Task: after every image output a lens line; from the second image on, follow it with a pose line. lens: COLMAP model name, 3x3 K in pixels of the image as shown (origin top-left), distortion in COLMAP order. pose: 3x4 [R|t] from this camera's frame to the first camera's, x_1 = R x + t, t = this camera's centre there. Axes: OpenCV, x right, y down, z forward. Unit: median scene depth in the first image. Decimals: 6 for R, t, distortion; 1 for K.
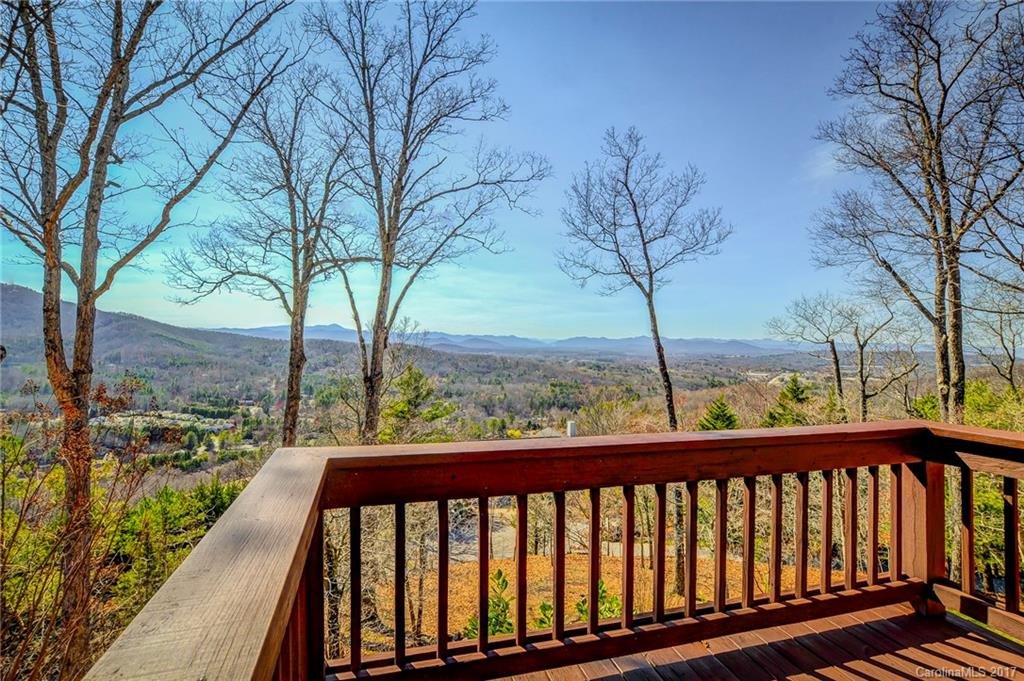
lens RADIAL K [[464.1, 0, 508.9], [0, 464.1, 342.4], [0, 0, 1]] dist [-0.020413, 0.004189]
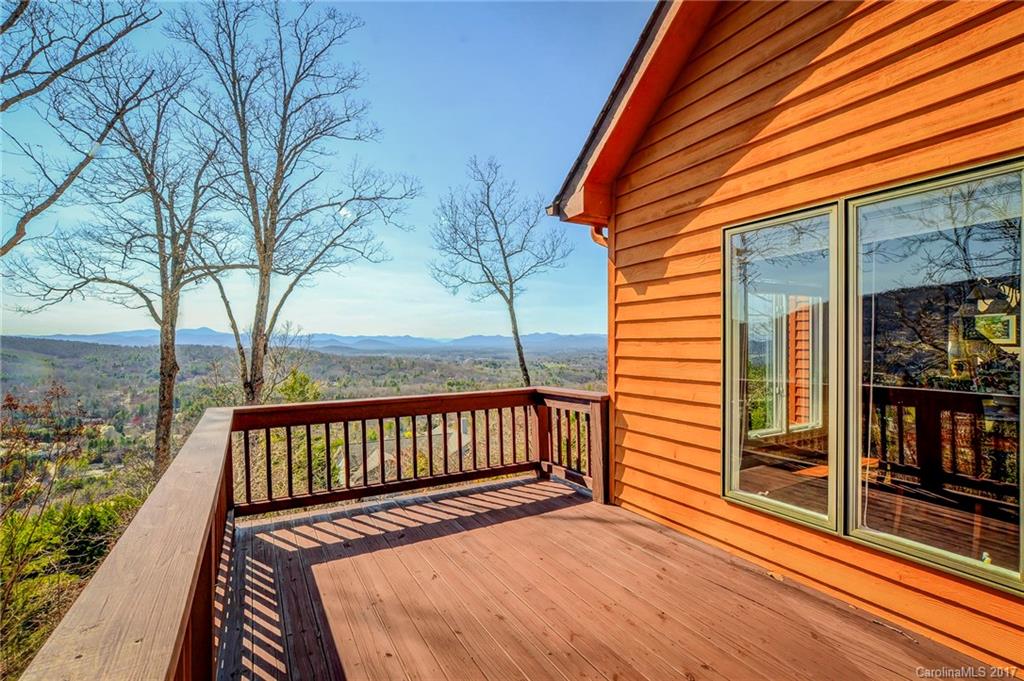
lens RADIAL K [[464.1, 0, 512.2], [0, 464.1, 345.5], [0, 0, 1]] dist [-0.020413, 0.004189]
pose [[0.973599, -0.028048, 0.226535, 0.036373], [0.025912, 0.999587, 0.012399, -0.005312], [-0.226789, -0.006202, 0.973924, -0.125606]]
